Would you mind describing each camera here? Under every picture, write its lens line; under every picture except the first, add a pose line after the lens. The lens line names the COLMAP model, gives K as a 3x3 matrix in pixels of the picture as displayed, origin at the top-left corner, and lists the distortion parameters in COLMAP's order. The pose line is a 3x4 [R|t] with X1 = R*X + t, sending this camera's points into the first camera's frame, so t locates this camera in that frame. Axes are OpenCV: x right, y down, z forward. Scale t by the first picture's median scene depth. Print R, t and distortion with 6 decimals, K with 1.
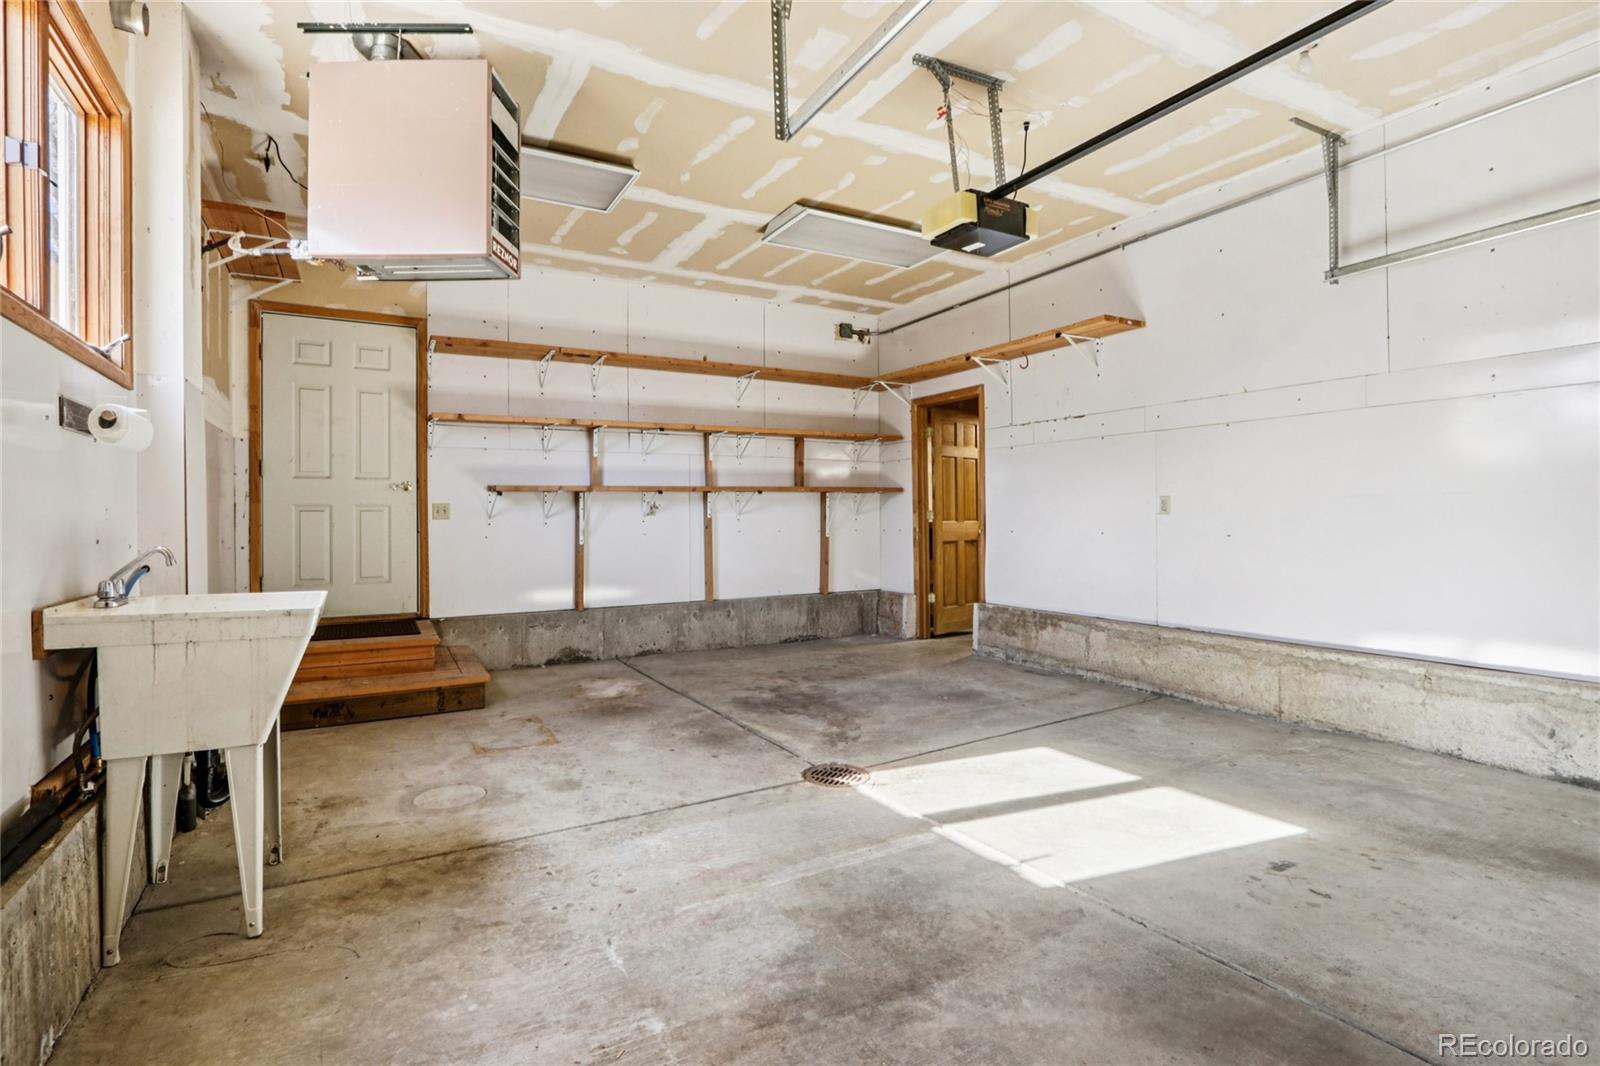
lens RADIAL K [[740.6, 0, 781.5], [0, 740.6, 519.6], [0, 0, 1]] dist [-0.014316, -0.000092]
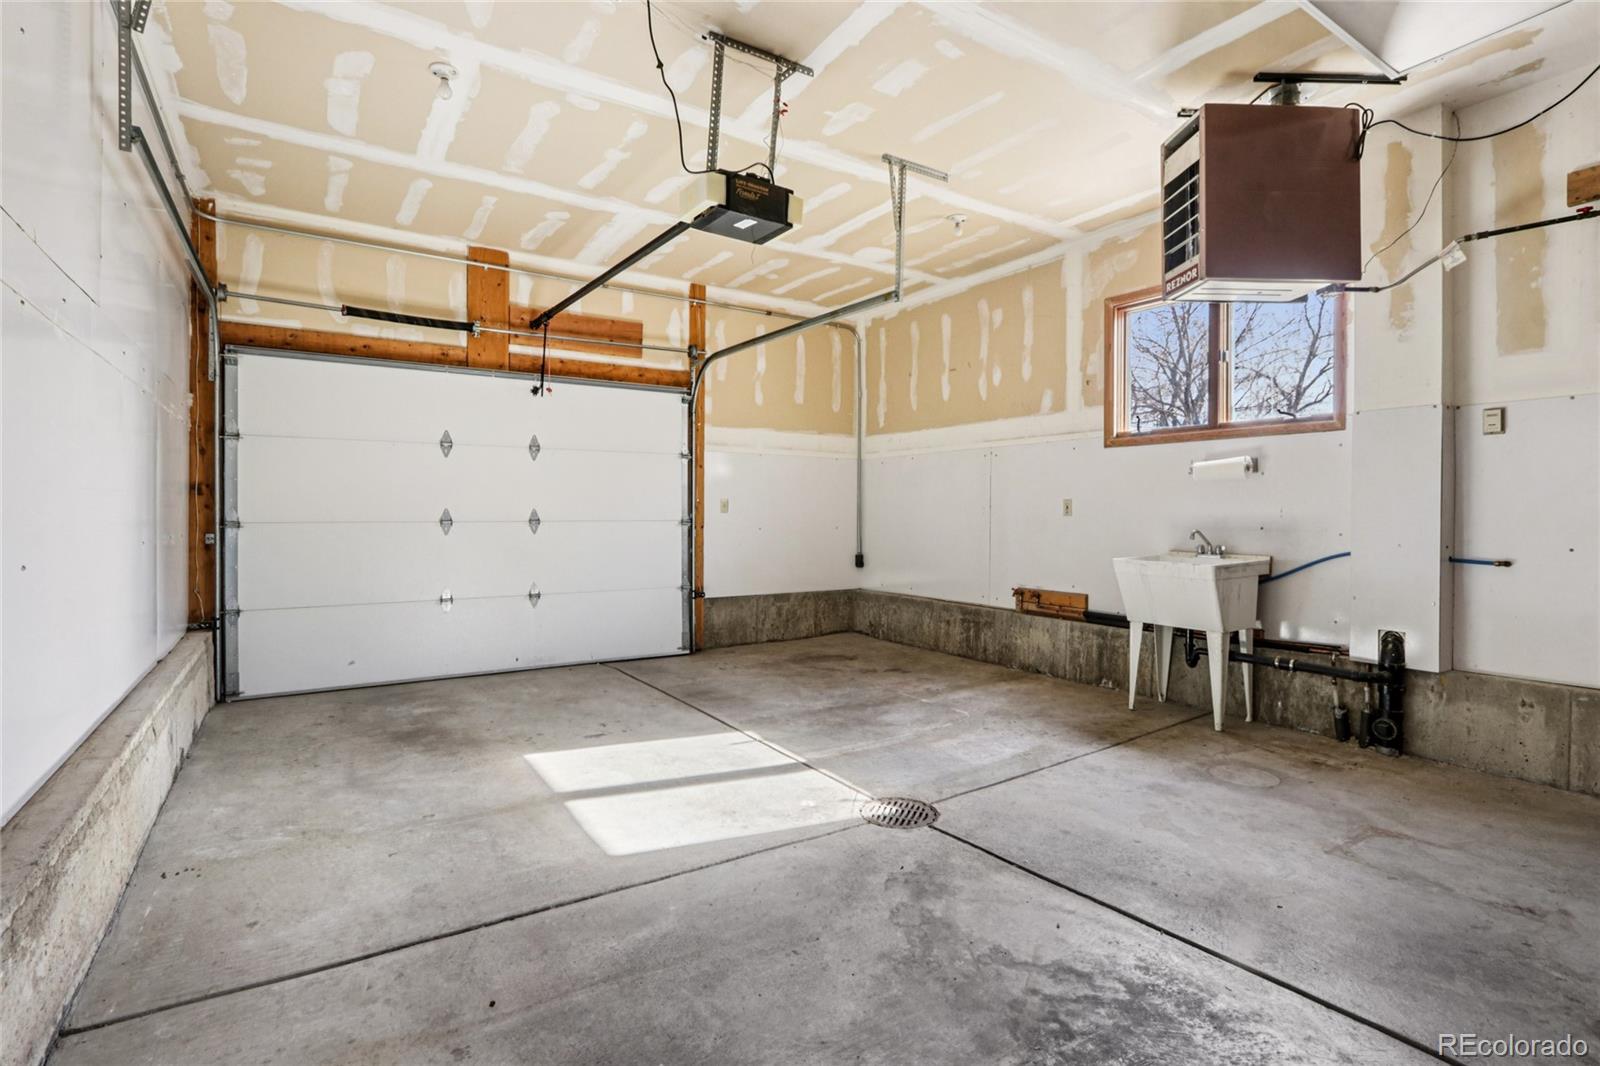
lens RADIAL K [[740.6, 0, 781.5], [0, 740.6, 519.6], [0, 0, 1]] dist [-0.014316, -0.000092]
pose [[-0.998216, 0.002991, -0.059635, 0.308732], [0.002300, 0.999929, 0.011653, -0.013681], [0.059665, 0.011495, -0.998152, 2.179516]]
